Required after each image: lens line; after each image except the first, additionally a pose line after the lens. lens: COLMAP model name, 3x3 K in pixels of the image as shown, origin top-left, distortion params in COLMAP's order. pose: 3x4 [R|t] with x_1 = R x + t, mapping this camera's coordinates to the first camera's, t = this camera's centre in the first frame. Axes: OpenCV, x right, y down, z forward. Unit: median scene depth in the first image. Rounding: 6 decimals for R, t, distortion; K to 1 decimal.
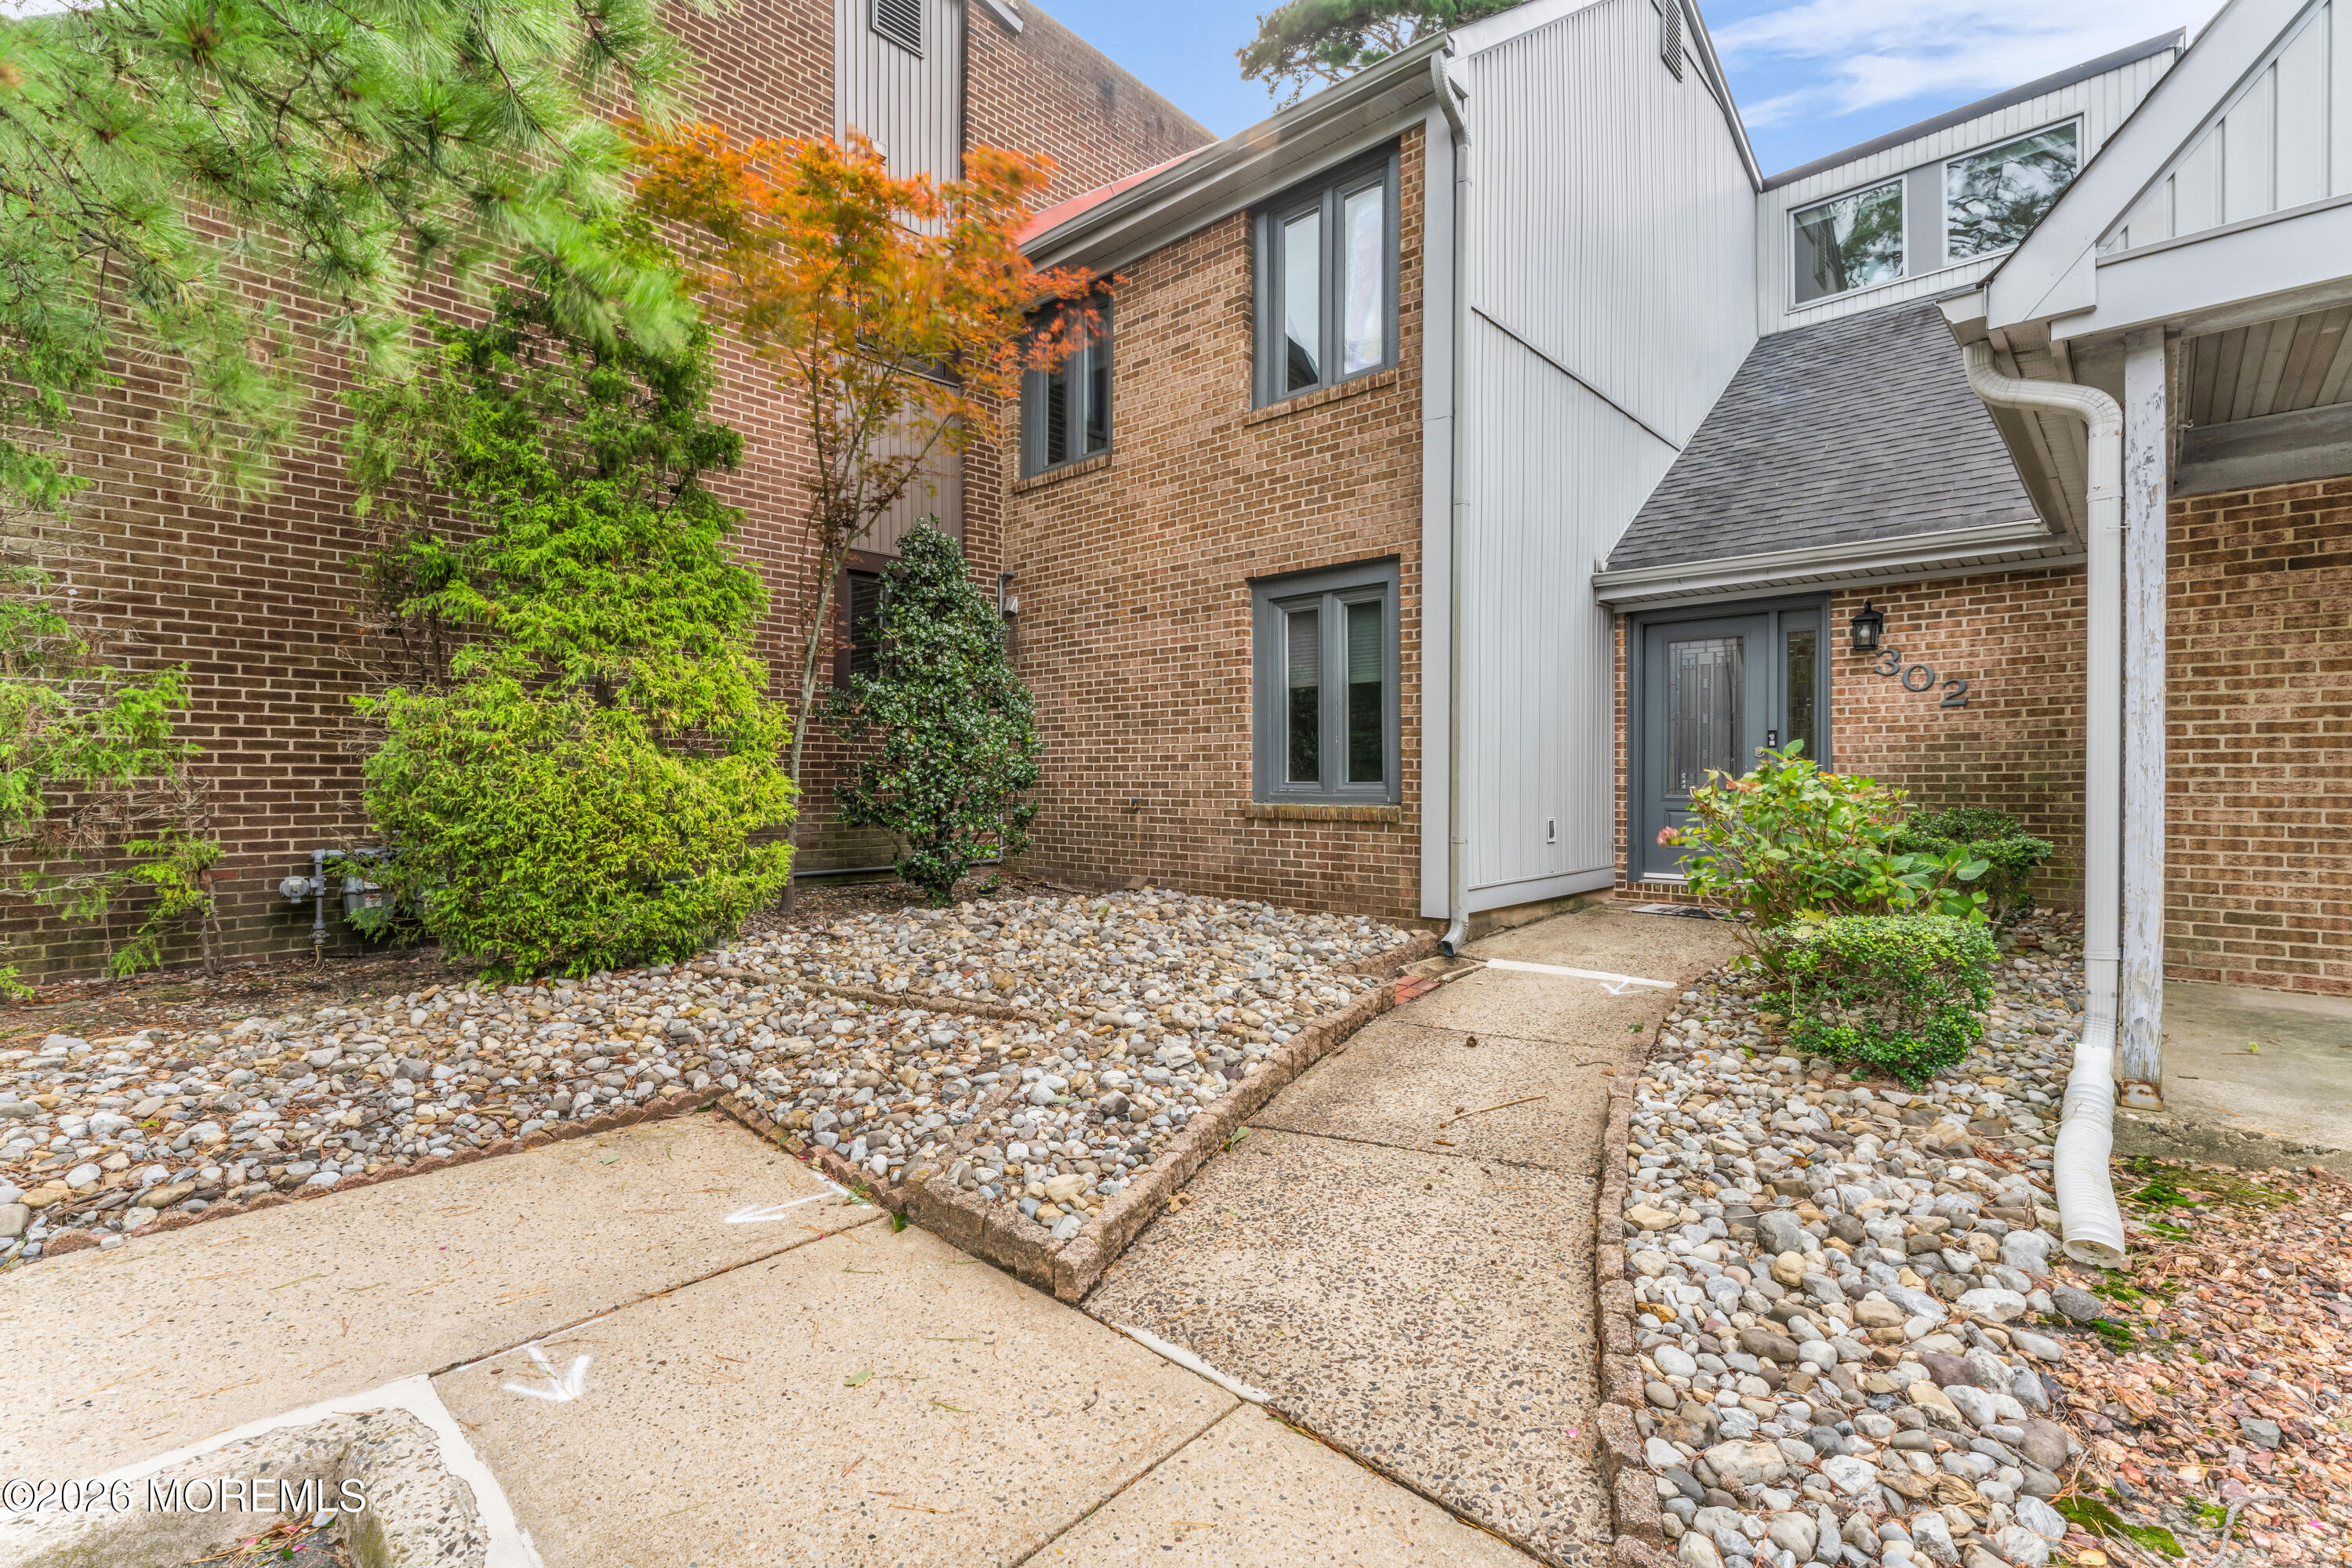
lens RADIAL K [[1063.3, 0, 1172.9], [0, 1063.3, 779.1], [0, 0, 1]] dist [-0.000660, -0.000362]
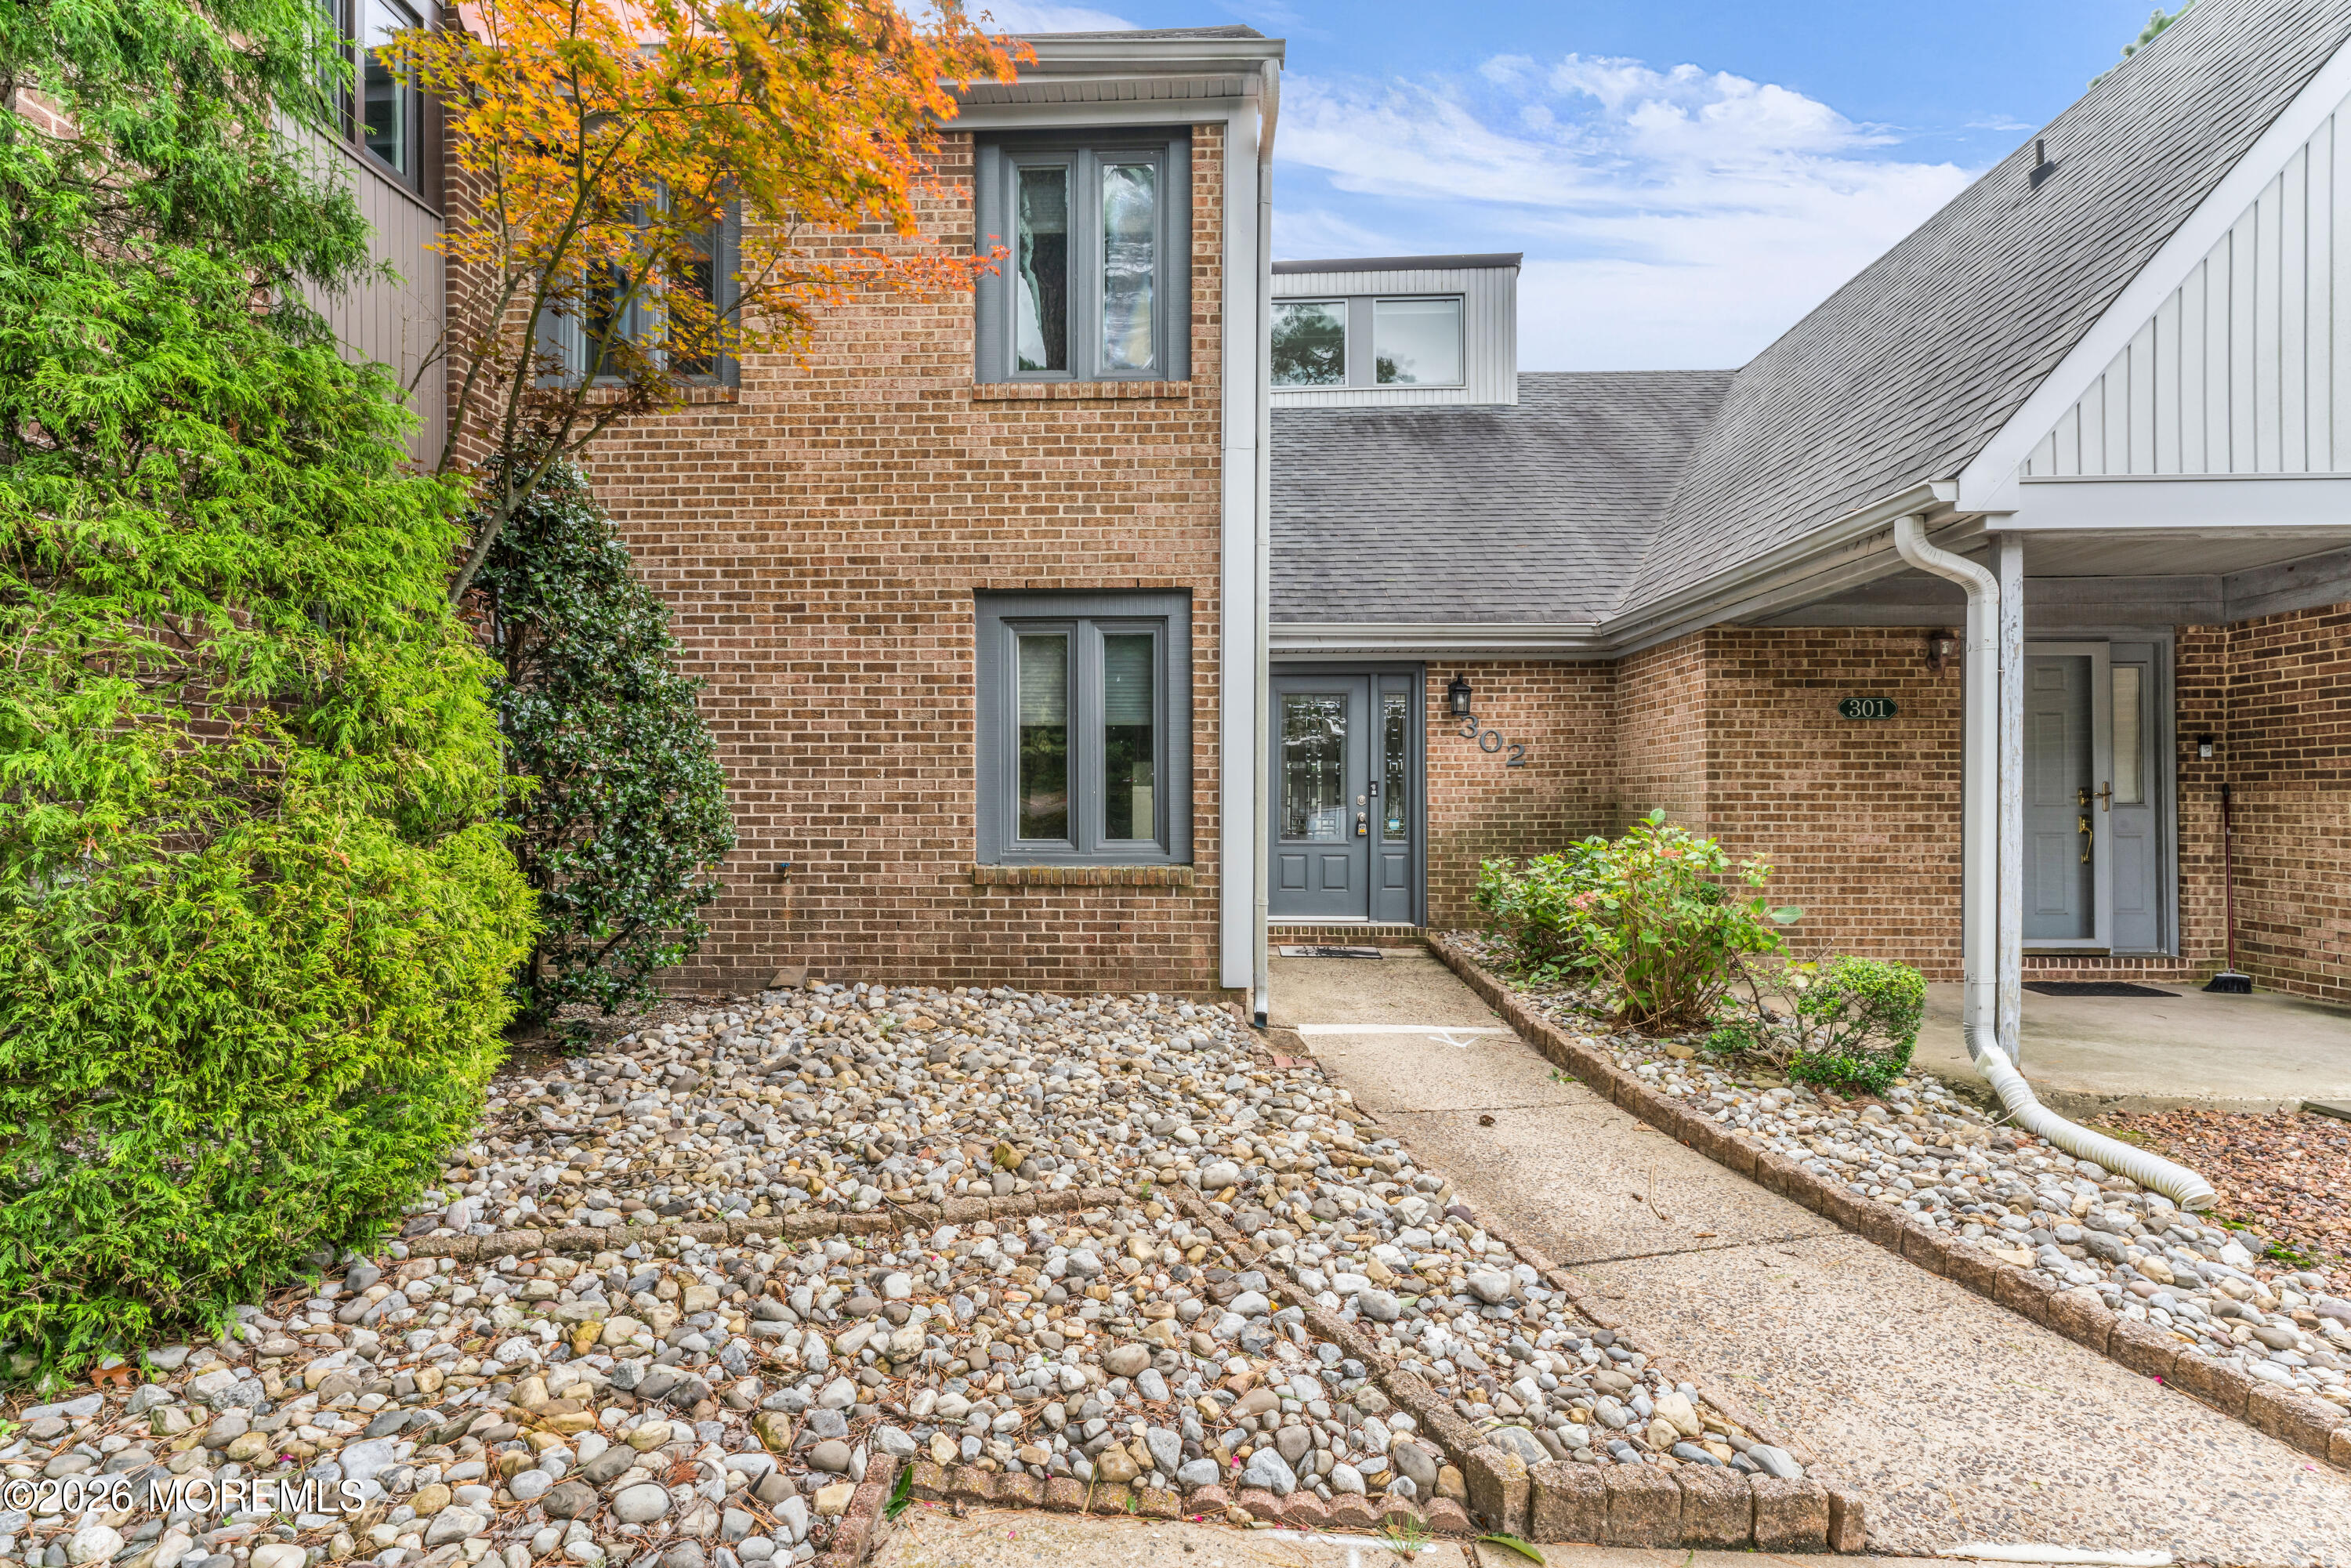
lens RADIAL K [[1143.2, 0, 1179.0], [0, 1143.2, 792.1], [0, 0, 1]] dist [0.000712, 0.000178]
pose [[0.756303, 0.003239, 0.654214, -0.402087], [-0.000575, 0.999991, -0.004286, -0.031834], [-0.654221, 0.002866, 0.756298, 0.255454]]
